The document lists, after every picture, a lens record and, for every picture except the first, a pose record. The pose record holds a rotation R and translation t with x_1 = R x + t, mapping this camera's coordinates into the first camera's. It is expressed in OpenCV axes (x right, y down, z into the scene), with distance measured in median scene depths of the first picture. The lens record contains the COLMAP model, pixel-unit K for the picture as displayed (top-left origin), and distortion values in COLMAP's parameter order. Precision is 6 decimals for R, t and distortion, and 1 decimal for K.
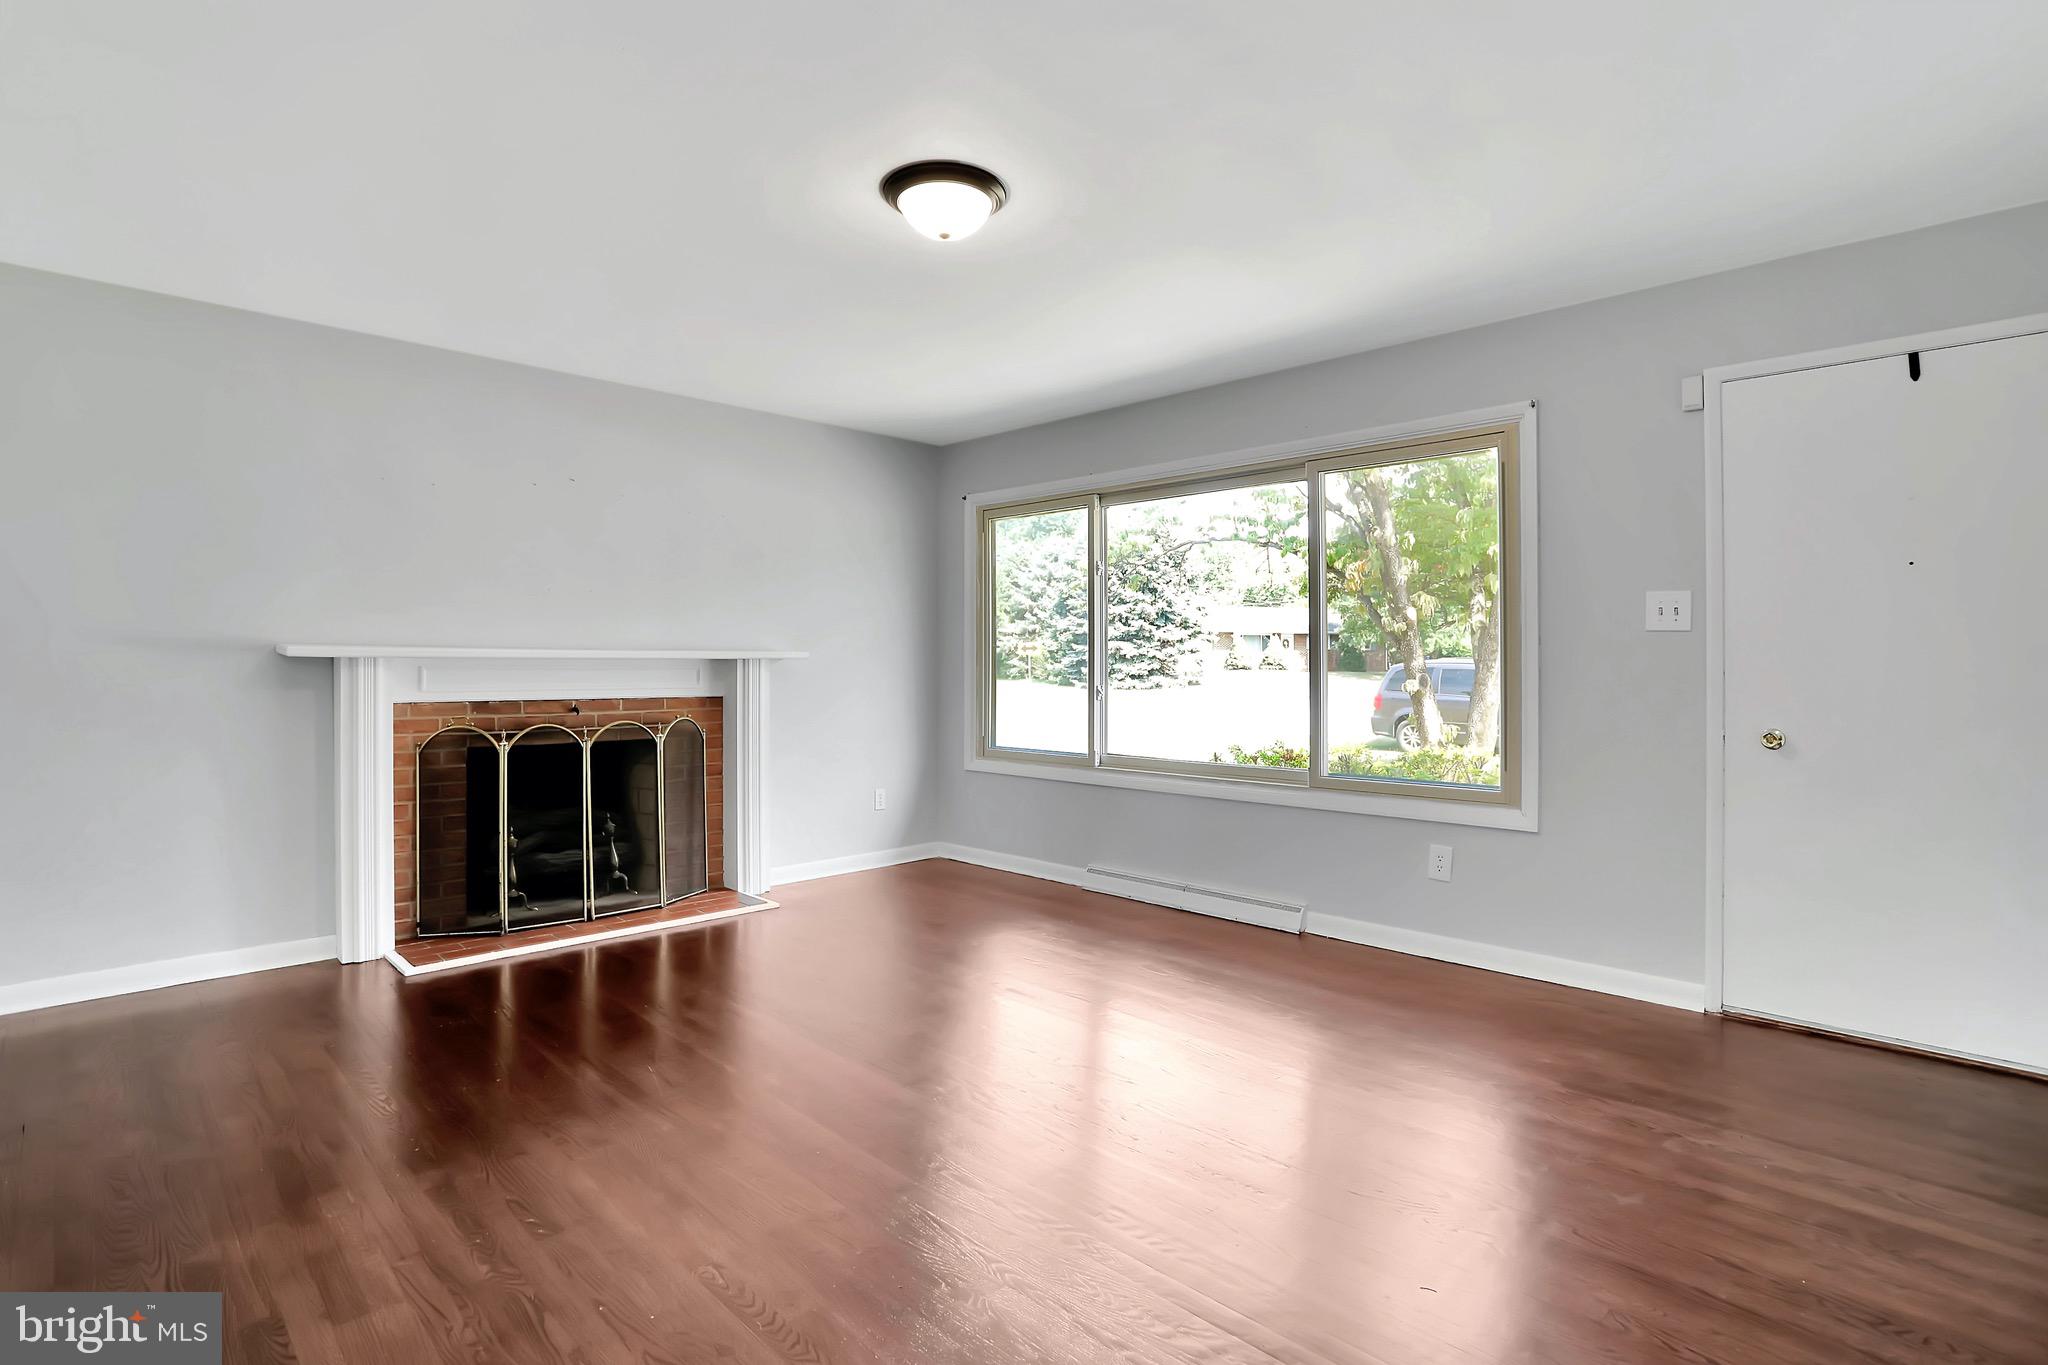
lens RADIAL K [[1020.6, 0, 1023.7], [0, 1020.6, 670.0], [0, 0, 1]] dist [-0.064255, 0.019027]
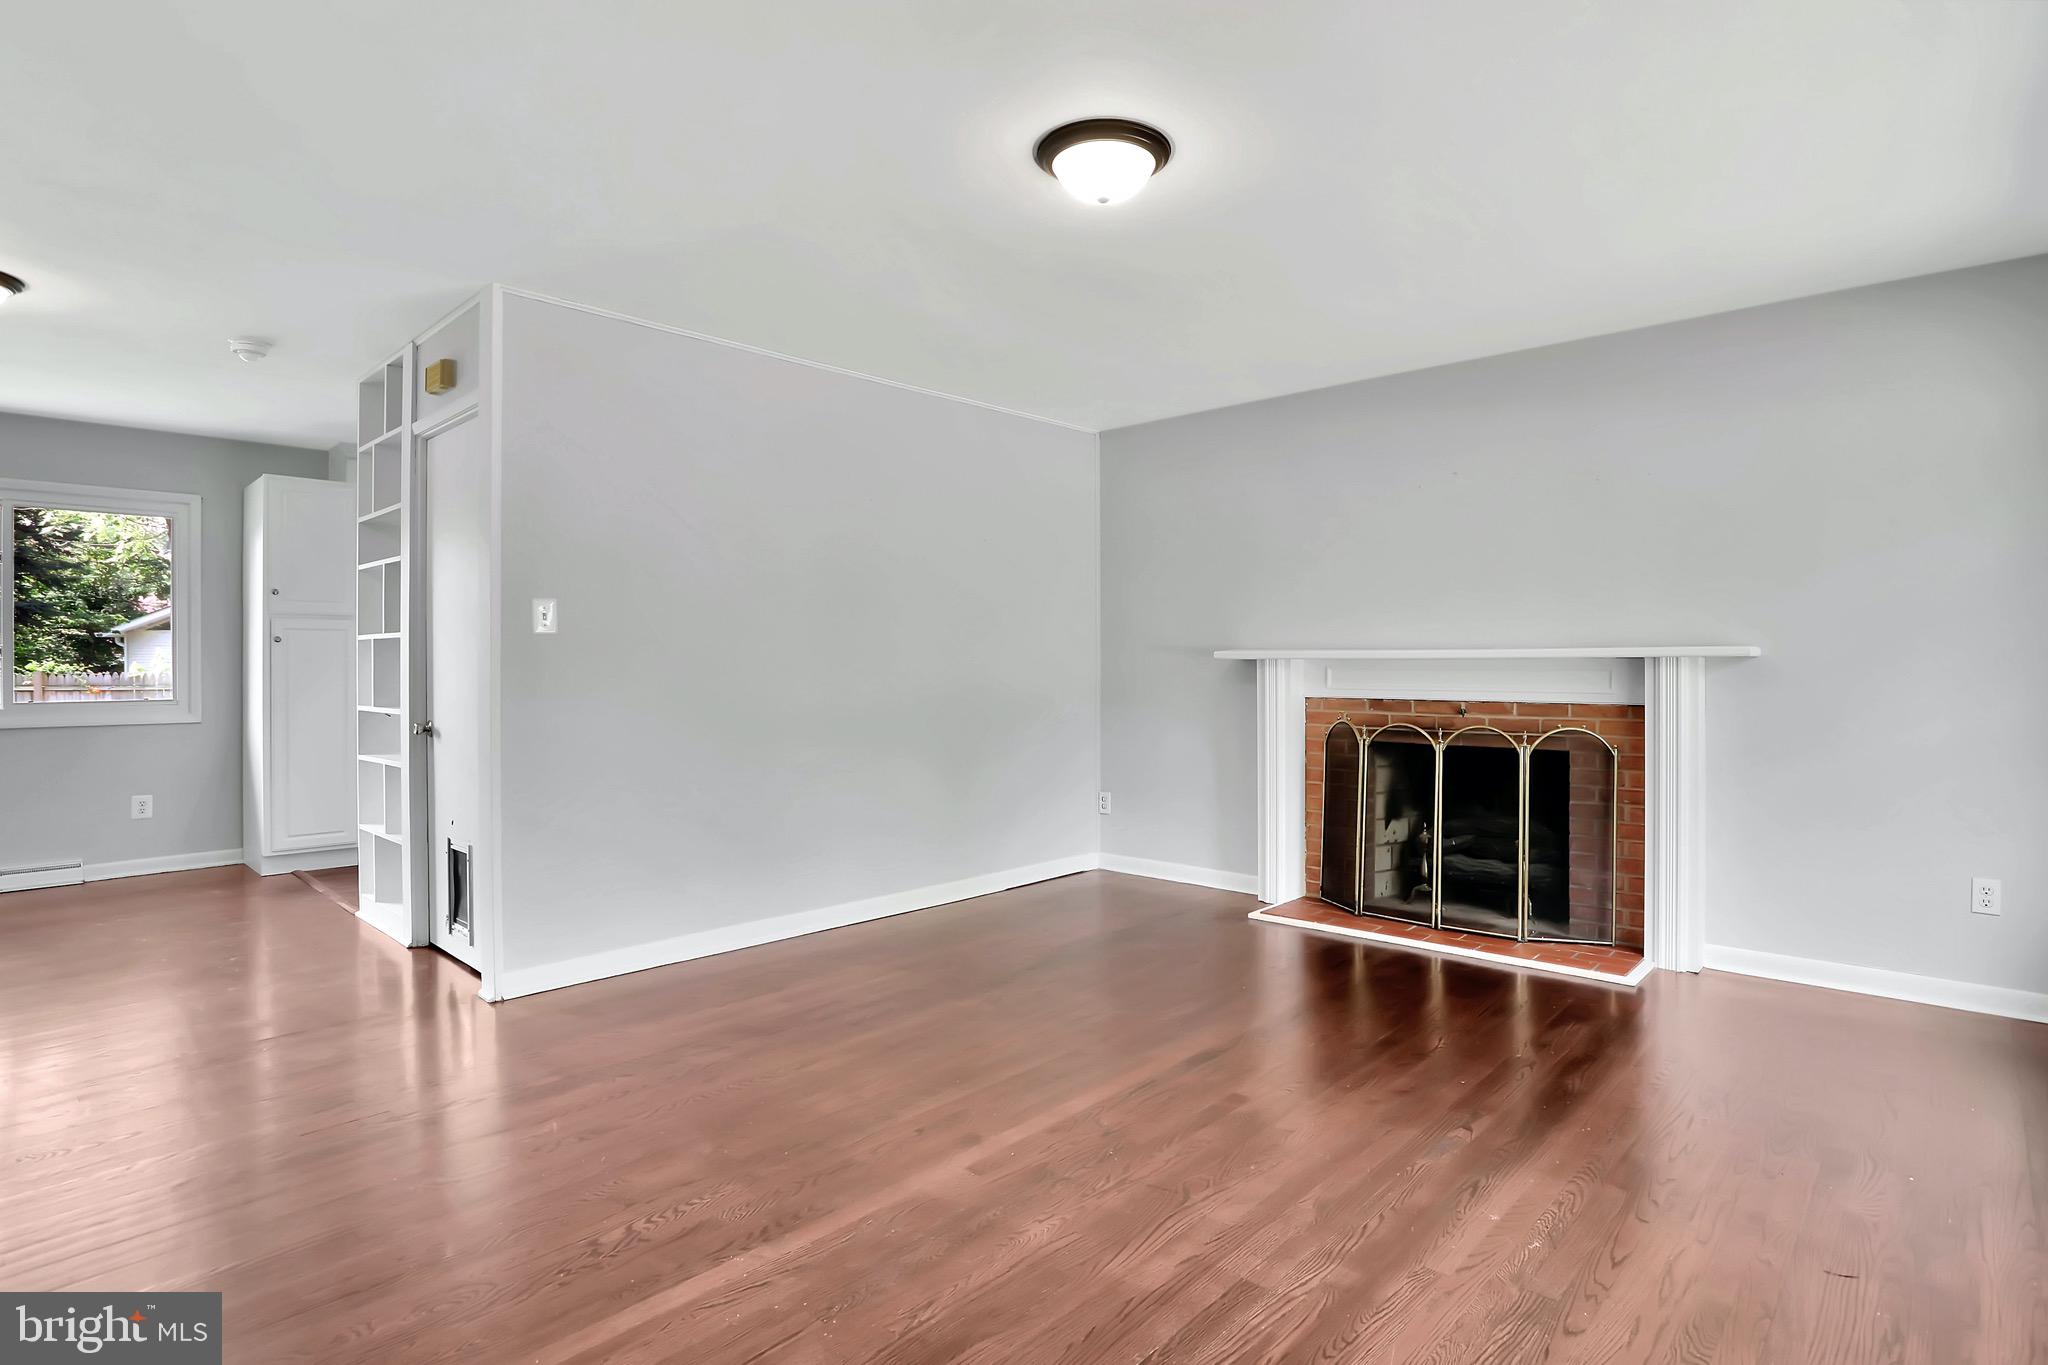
lens RADIAL K [[1072.4, 0, 1045.6], [0, 1072.4, 684.2], [0, 0, 1]] dist [-0.015193, 0.006829]
pose [[0.046114, 0.015900, -0.998810, 0.545348], [-0.004462, 0.999867, 0.015710, -0.000882], [0.998926, 0.003732, 0.046178, 0.543186]]
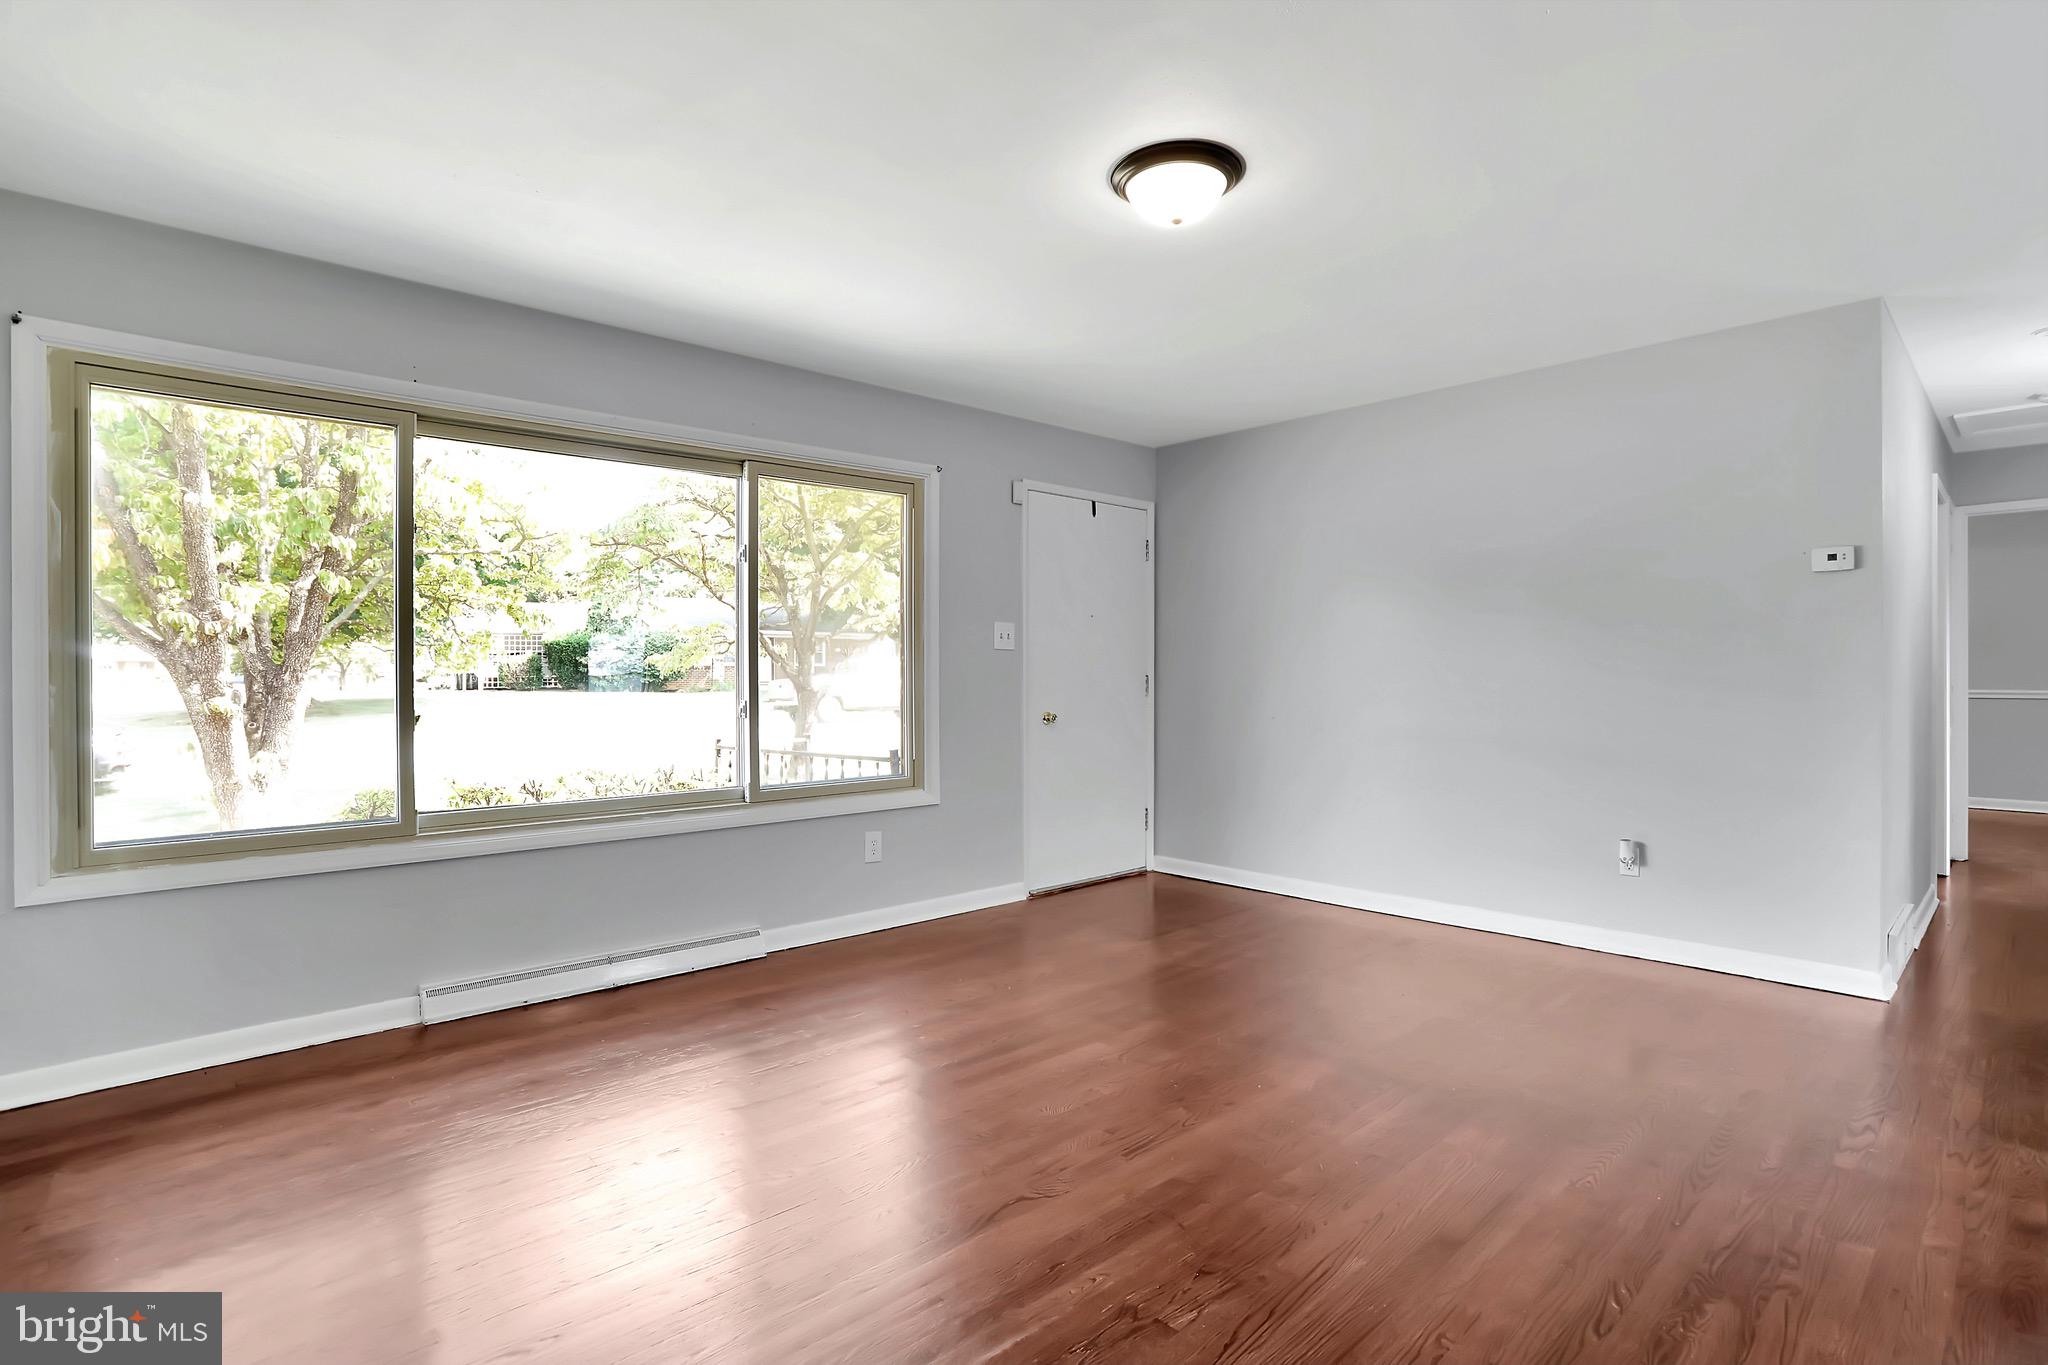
lens RADIAL K [[1020.6, 0, 1024.2], [0, 1020.6, 681.8], [0, 0, 1]] dist [-0.064255, 0.019027]
pose [[0.020841, -0.005642, 0.999767, -0.611601], [0.014301, 0.999883, 0.005345, 0.000269], [-0.999681, 0.014187, 0.020919, 0.668934]]
